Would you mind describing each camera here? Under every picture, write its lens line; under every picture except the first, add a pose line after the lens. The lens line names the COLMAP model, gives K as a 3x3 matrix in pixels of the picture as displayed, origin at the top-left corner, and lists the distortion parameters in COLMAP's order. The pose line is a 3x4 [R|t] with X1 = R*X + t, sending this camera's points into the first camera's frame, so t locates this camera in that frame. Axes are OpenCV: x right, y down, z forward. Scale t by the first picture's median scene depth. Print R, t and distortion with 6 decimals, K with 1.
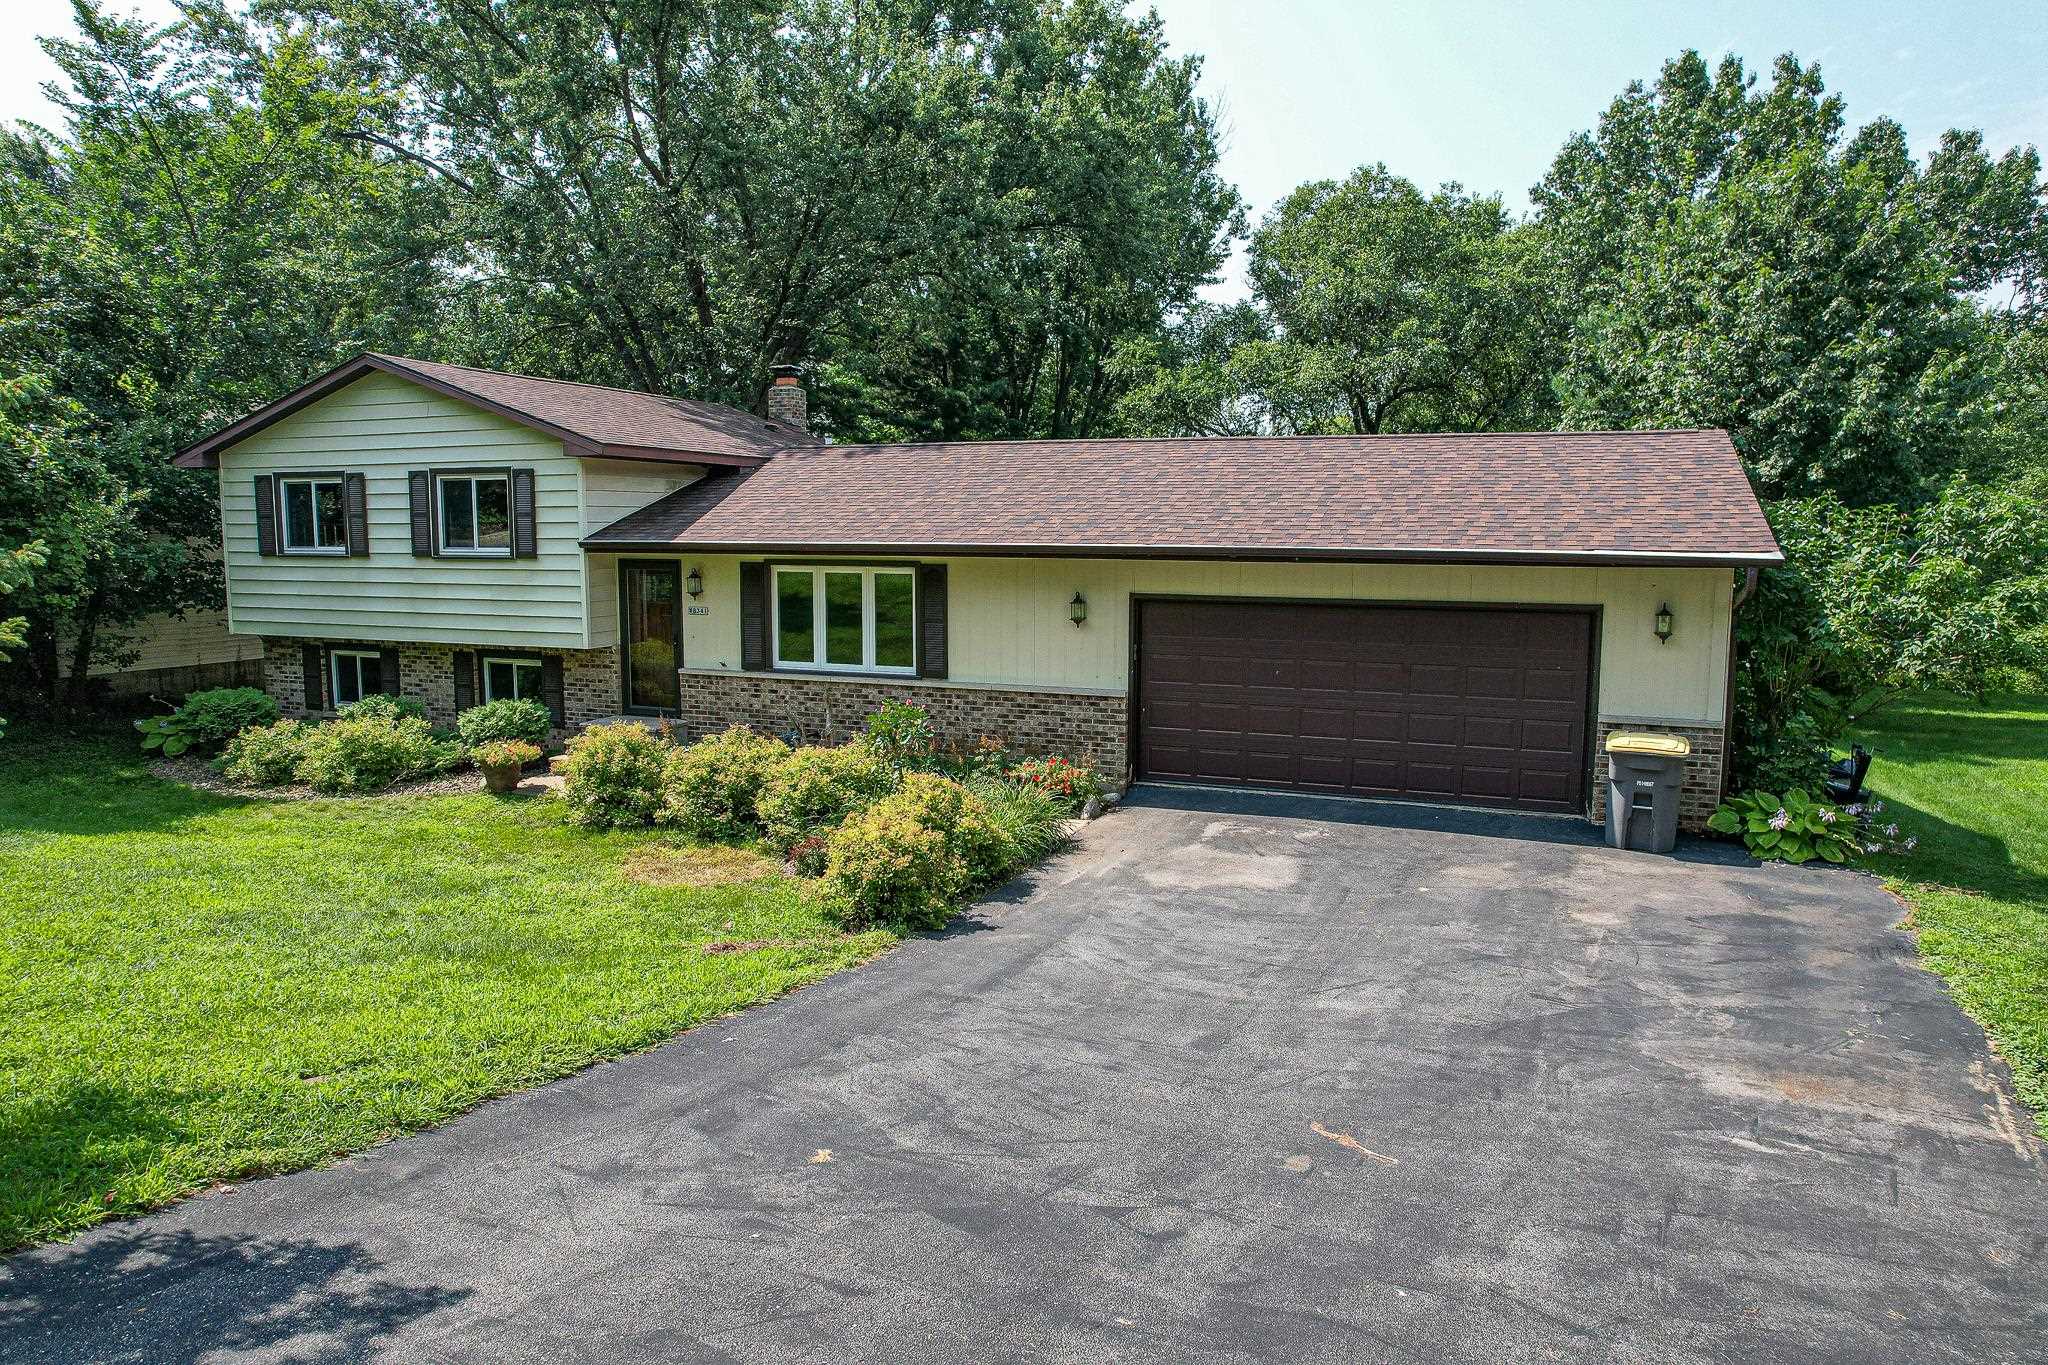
lens RADIAL K [[1316.9, 0, 1027.6], [0, 1316.9, 678.3], [0, 0, 1]] dist [-0.084094, 0.080191]
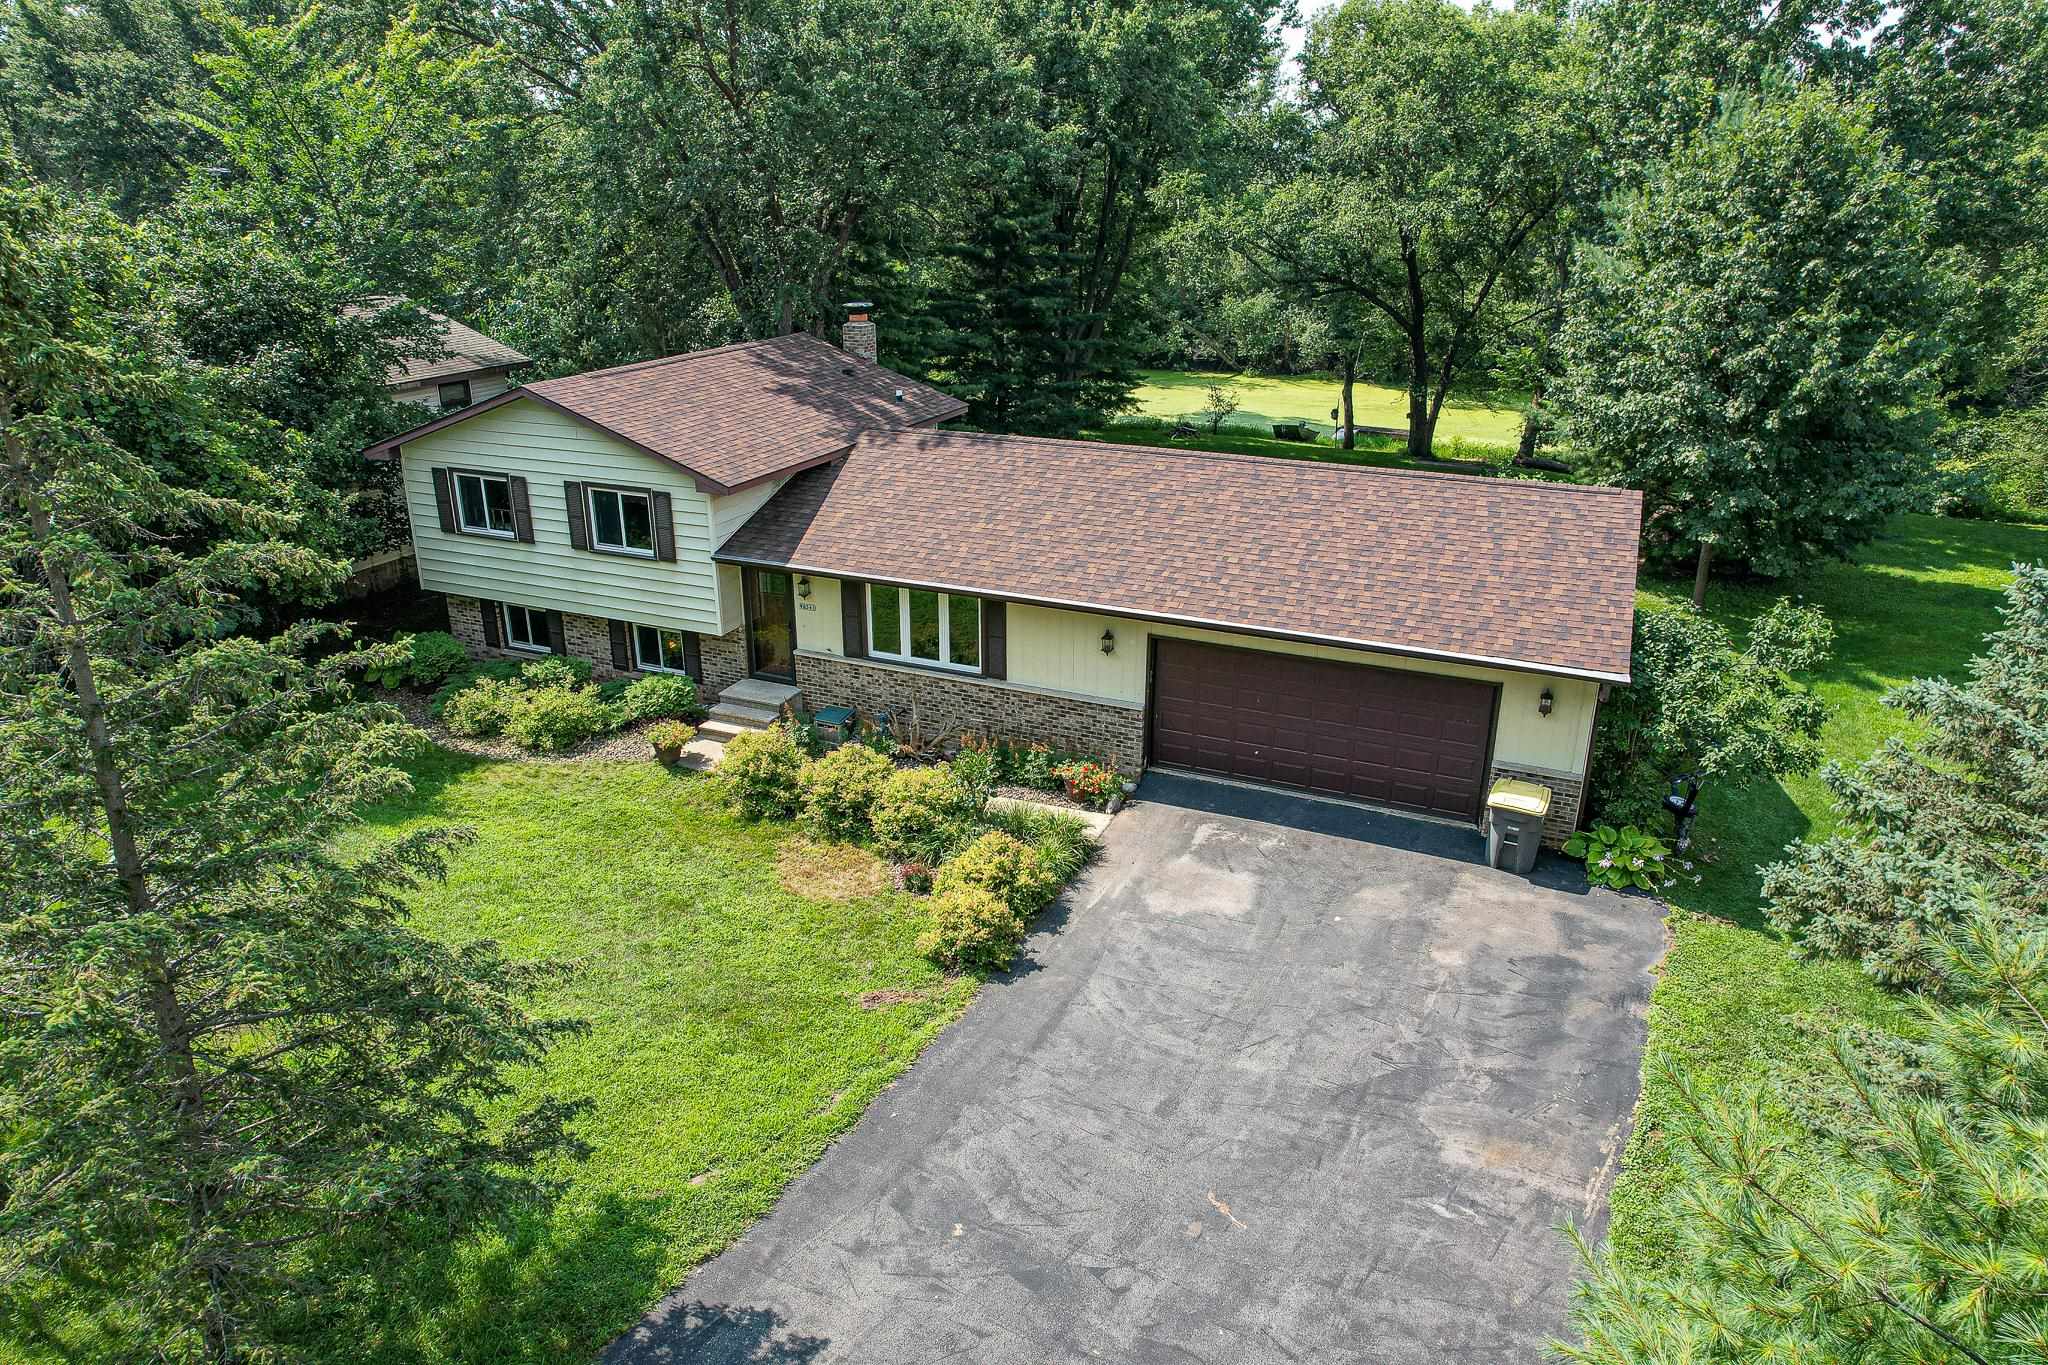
lens RADIAL K [[1310.8, 0, 1024.0], [0, 1310.8, 682.5], [0, 0, 1]] dist [-0.060571, 0.031997]
pose [[0.999286, 0.011701, -0.035917, 0.003140], [-0.002550, 0.969542, 0.244911, -0.342218], [0.037689, -0.244645, 0.968880, -0.269898]]
